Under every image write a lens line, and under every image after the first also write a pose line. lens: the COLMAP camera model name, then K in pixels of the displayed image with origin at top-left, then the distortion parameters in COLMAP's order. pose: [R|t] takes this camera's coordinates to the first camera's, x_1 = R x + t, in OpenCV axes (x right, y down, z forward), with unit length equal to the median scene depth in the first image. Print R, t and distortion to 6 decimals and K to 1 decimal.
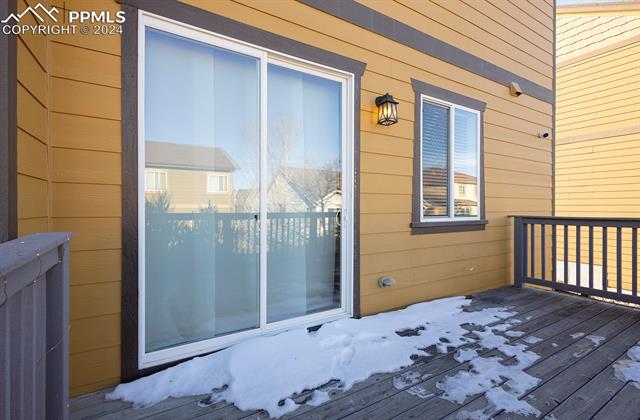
lens RADIAL K [[292.8, 0, 318.4], [0, 292.8, 207.5], [0, 0, 1]] dist [0.001356, 0.000017]
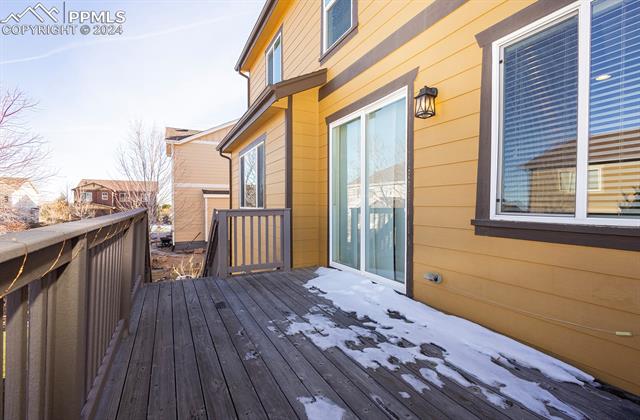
lens RADIAL K [[292.8, 0, 318.4], [0, 292.8, 207.5], [0, 0, 1]] dist [0.001356, 0.000017]
pose [[-0.062316, 0.010099, -0.998005, 1.481595], [-0.005059, 0.999933, 0.010435, 0.018730], [0.998044, 0.005699, -0.062261, 0.823334]]
